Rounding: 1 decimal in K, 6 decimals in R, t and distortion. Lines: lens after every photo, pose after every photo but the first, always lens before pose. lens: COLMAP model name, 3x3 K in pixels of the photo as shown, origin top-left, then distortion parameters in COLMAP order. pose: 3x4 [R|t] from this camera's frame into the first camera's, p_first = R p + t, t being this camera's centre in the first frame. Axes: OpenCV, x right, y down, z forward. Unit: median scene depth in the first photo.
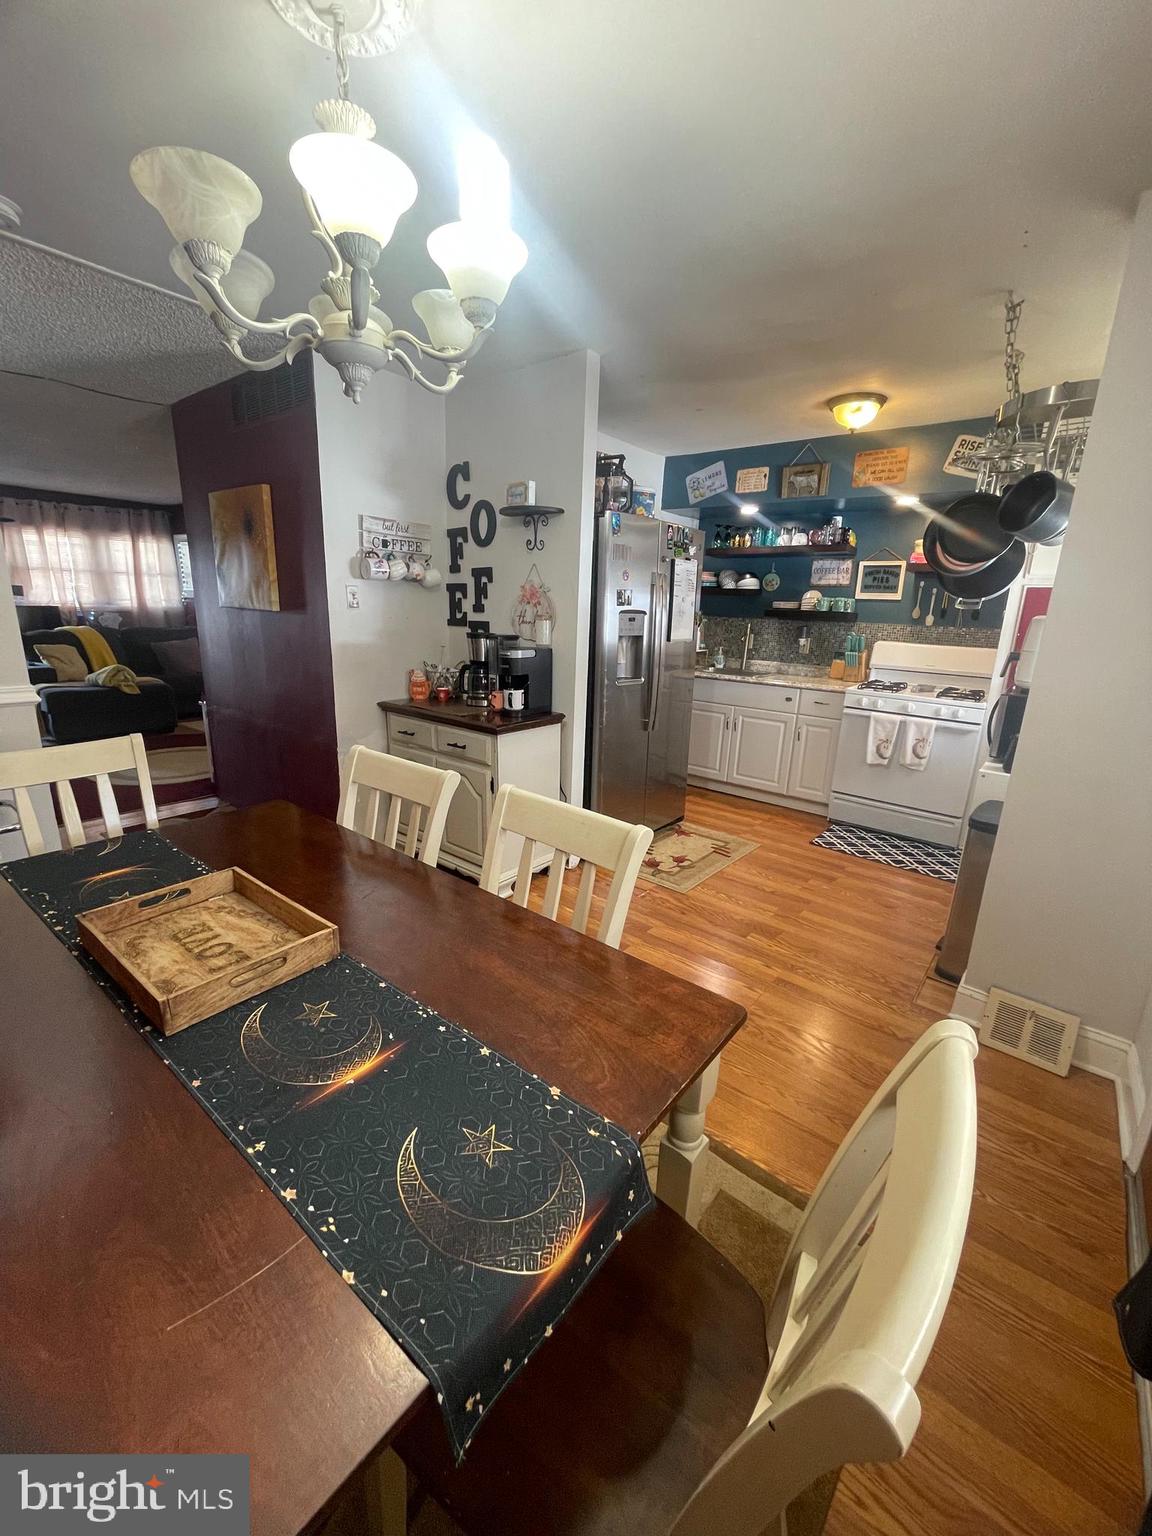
lens RADIAL K [[613.3, 0, 564.9], [0, 613.3, 776.9], [0, 0, 1]] dist [-0.032007, 0.000965]
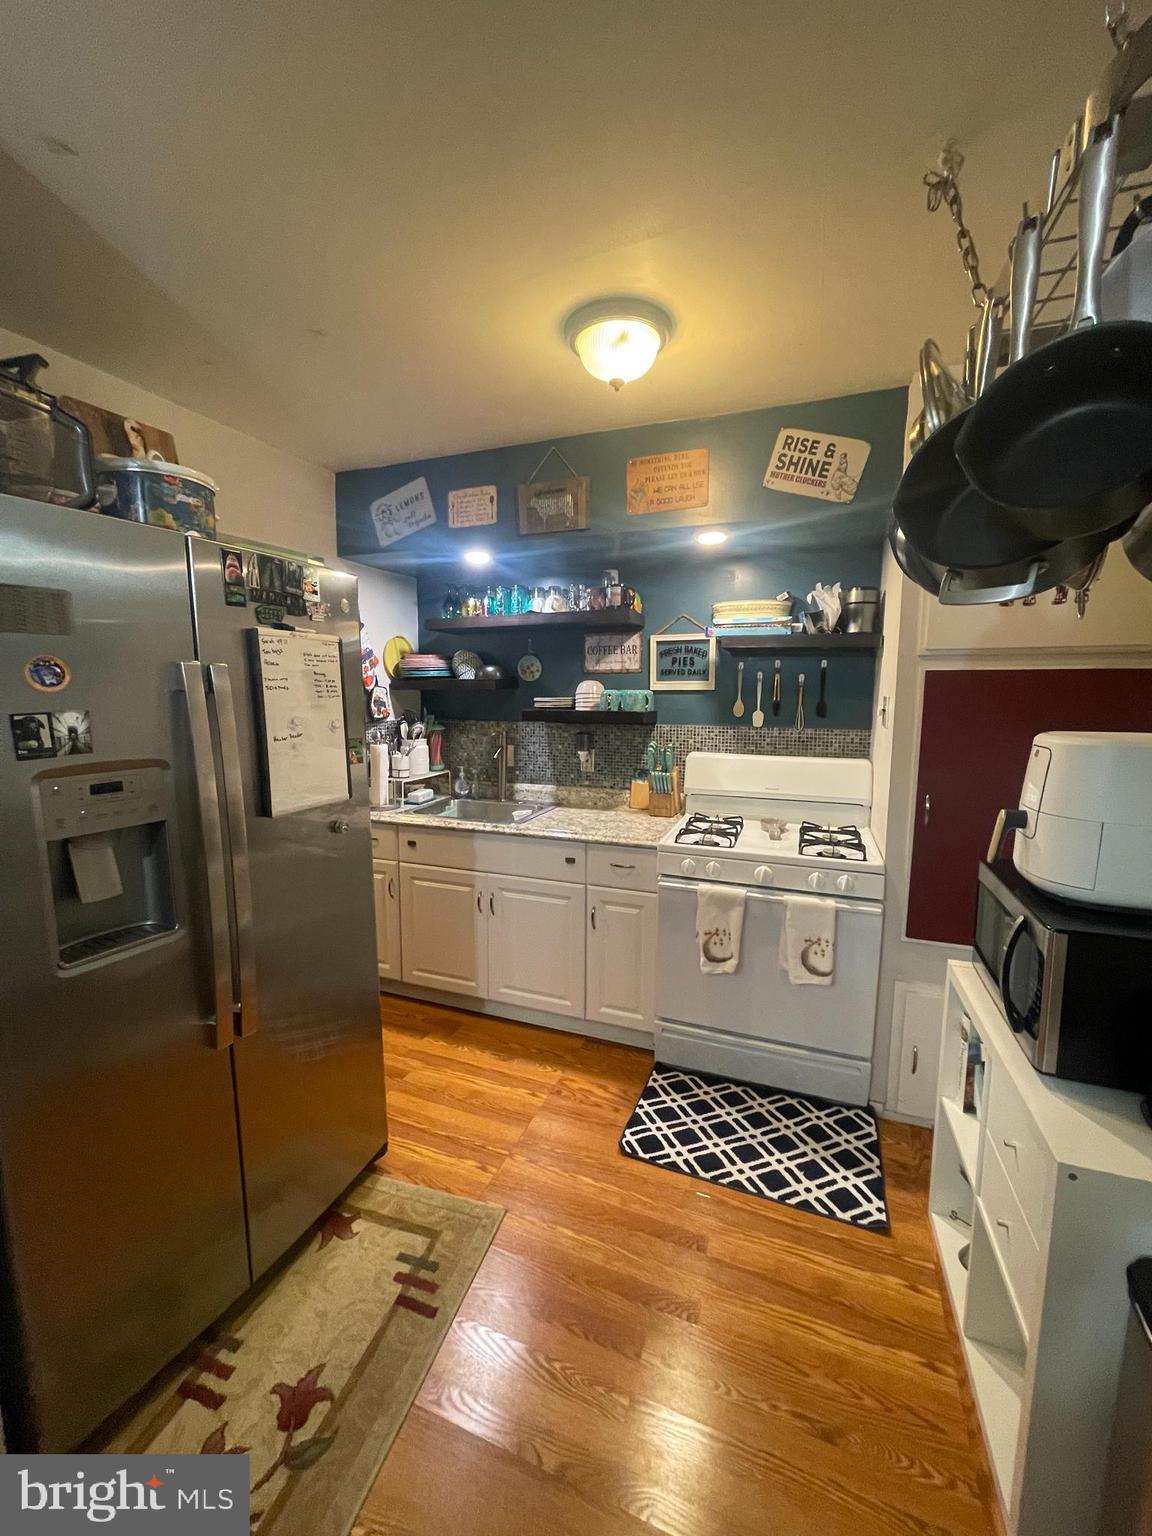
lens RADIAL K [[622.9, 0, 578.1], [0, 622.9, 779.9], [0, 0, 1]] dist [-0.006923, -0.003528]
pose [[0.944164, -0.076078, 0.320573, 0.193936], [0.115700, 0.987570, -0.106394, -0.145297], [-0.308494, 0.137543, 0.941230, 0.433085]]
